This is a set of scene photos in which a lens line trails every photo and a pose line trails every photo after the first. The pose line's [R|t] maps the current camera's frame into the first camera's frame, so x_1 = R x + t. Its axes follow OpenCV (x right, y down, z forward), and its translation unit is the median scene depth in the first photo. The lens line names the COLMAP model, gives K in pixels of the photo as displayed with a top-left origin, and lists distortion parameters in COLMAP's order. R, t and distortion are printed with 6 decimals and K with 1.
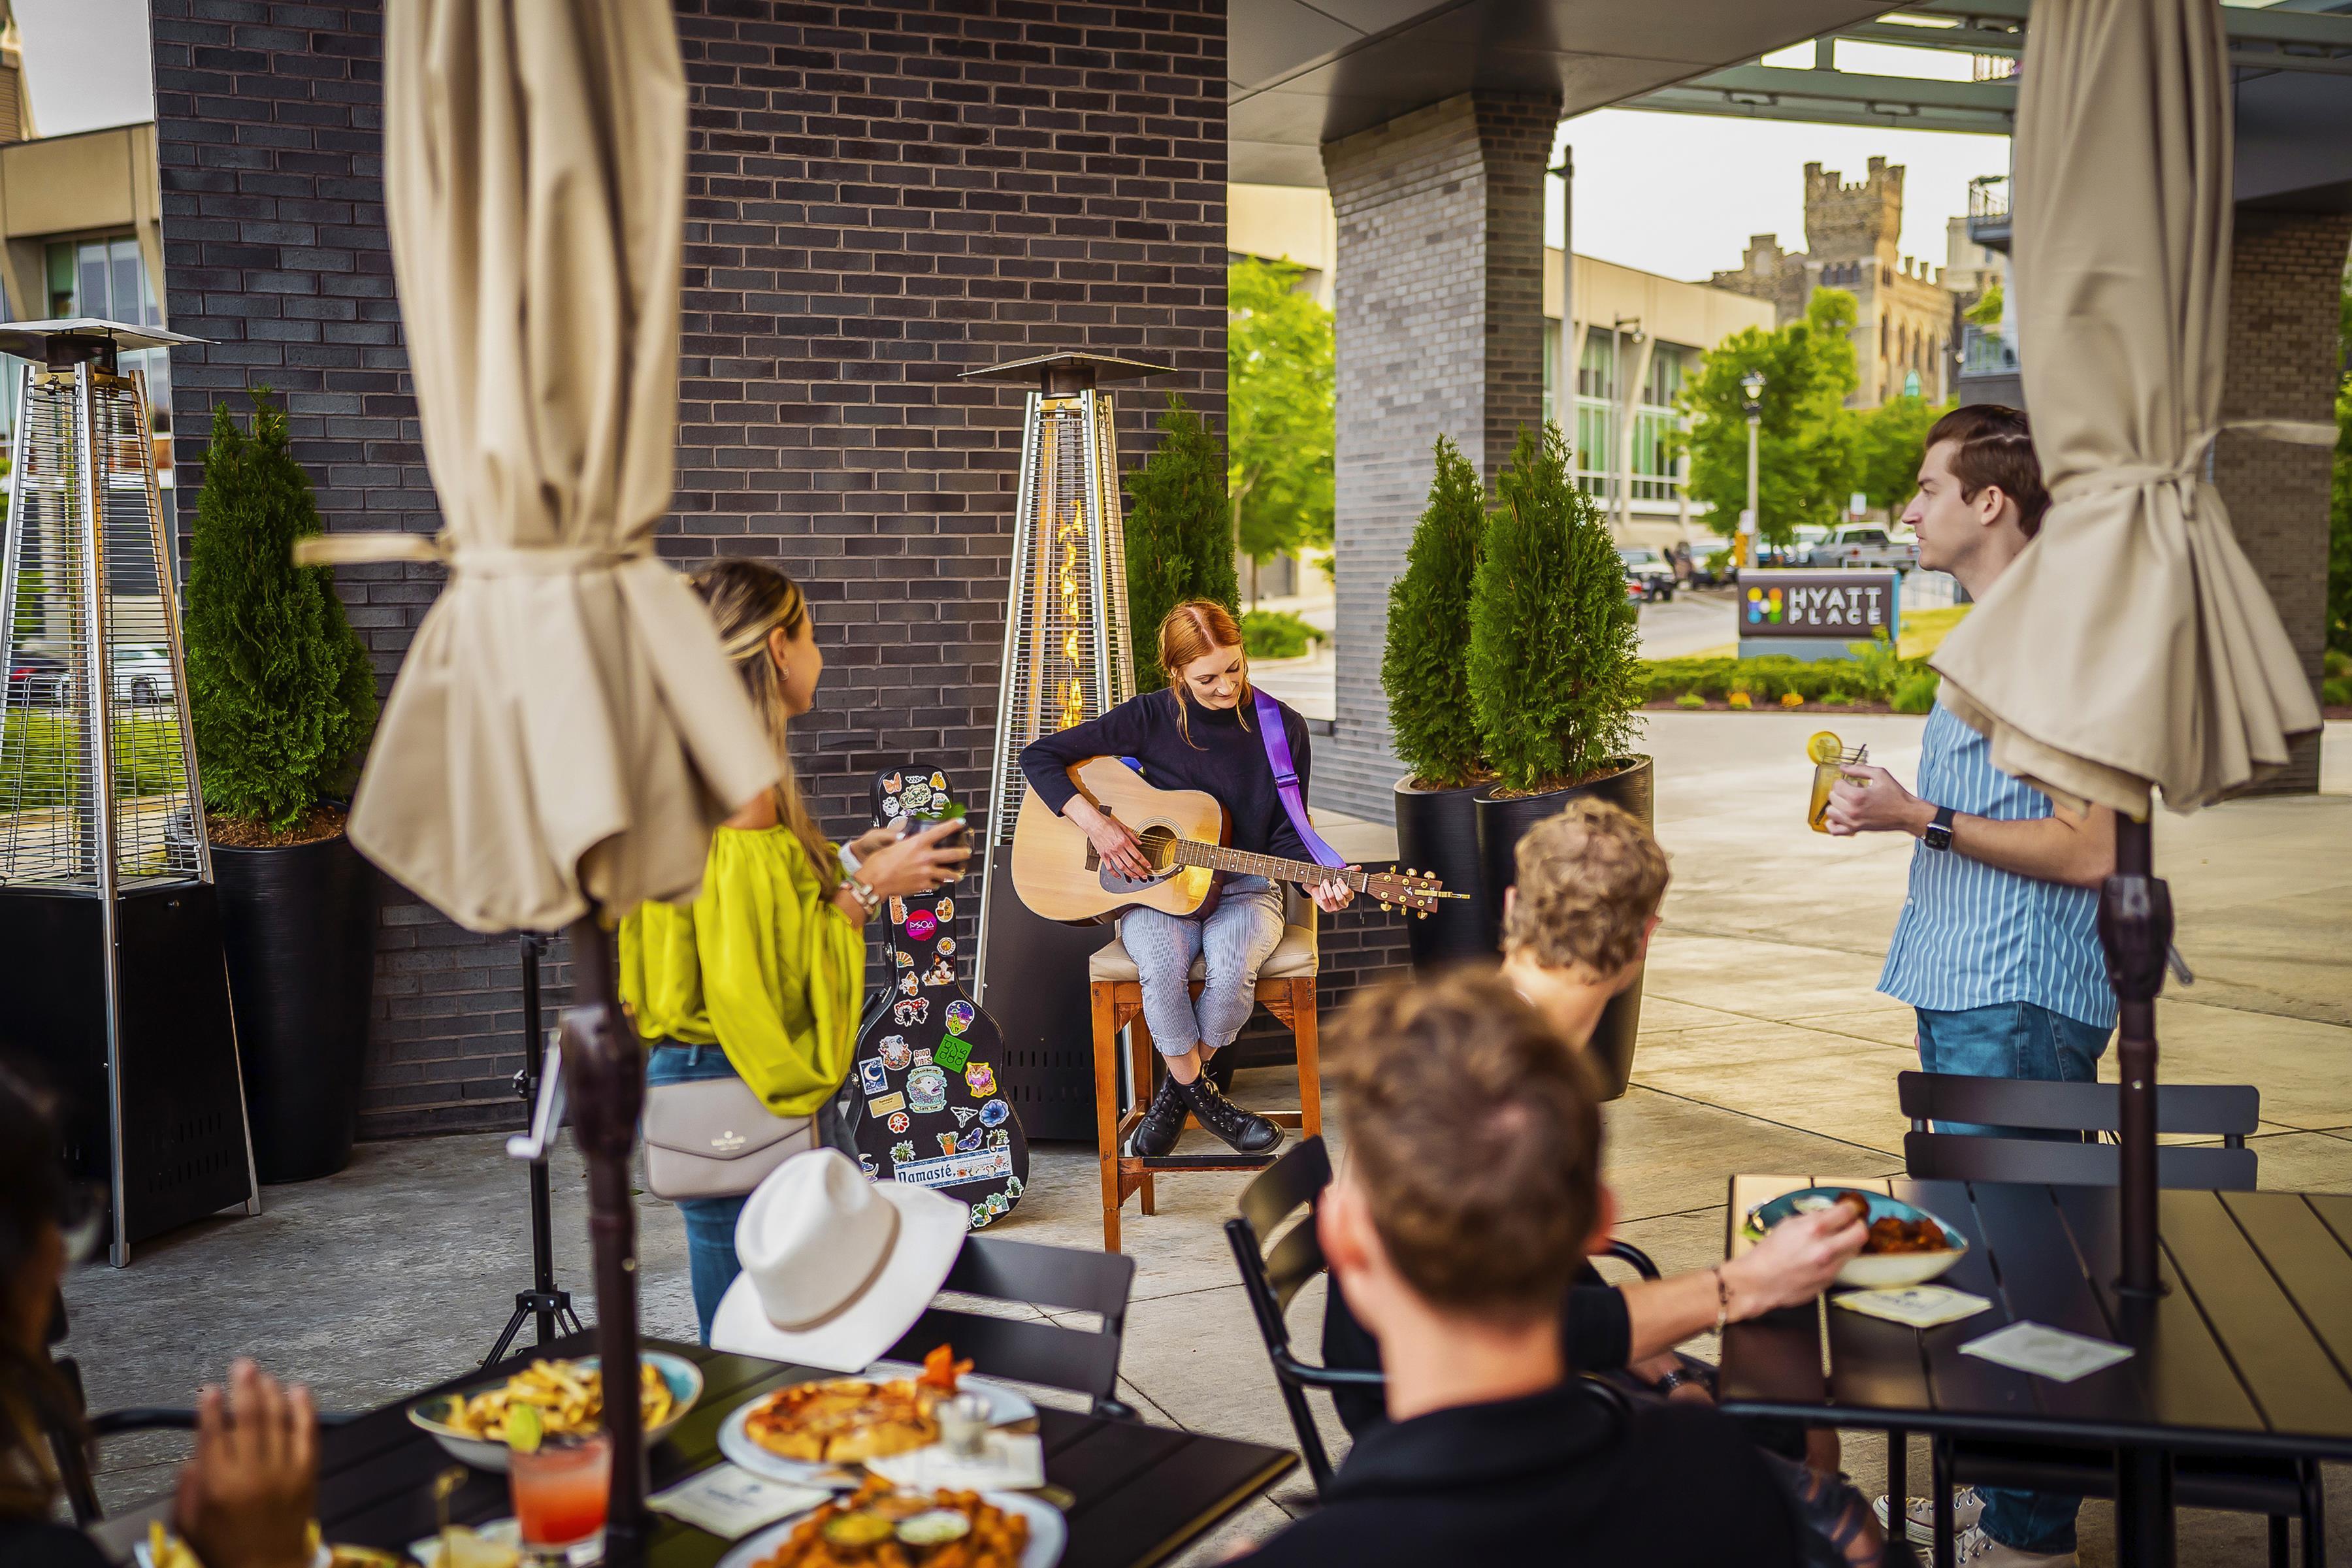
lens RADIAL K [[2342.6, 0, 1228.5], [0, 2342.6, 782.8], [0, 0, 1]] dist [0.002807, 0.009333]
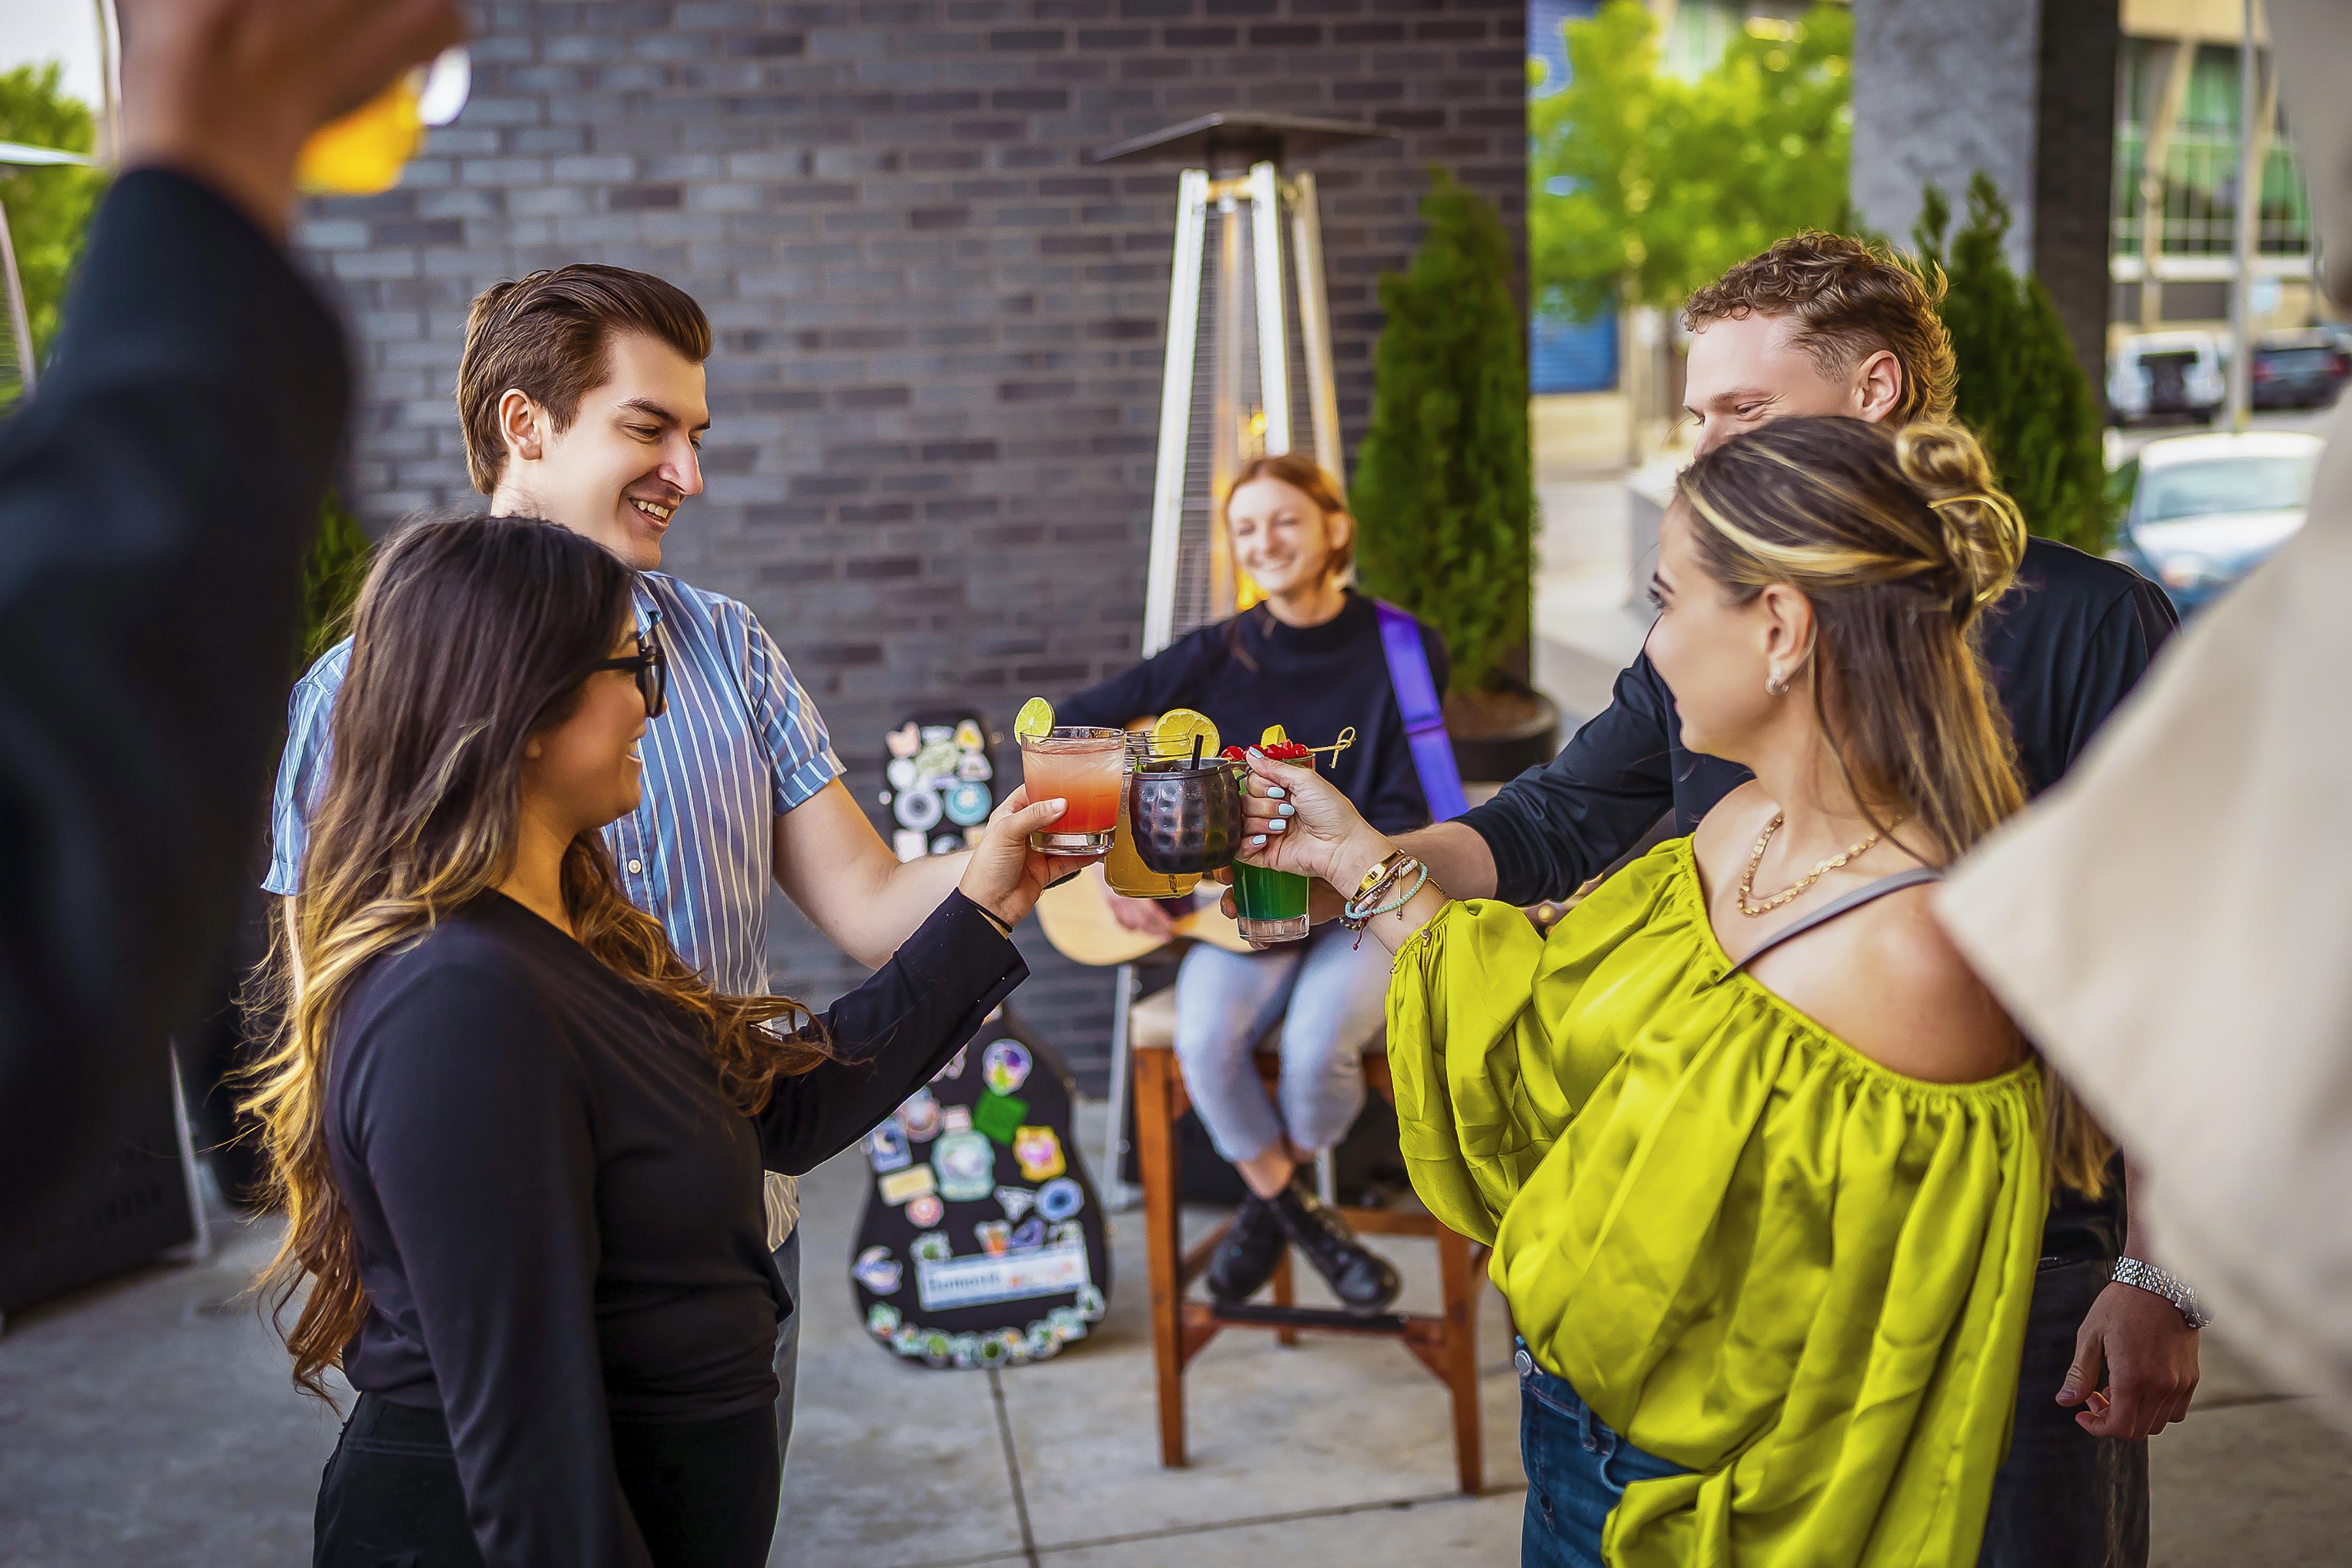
lens RADIAL K [[2692.8, 0, 1047.1], [0, 2692.8, 781.9], [0, 0, 1]] dist [-0.058603, 0.444699]
pose [[0.967317, 0.006719, -0.253480, 0.103816], [0.007245, 0.998508, 0.054116, -0.030446], [0.253466, -0.054184, 0.965826, 0.219036]]
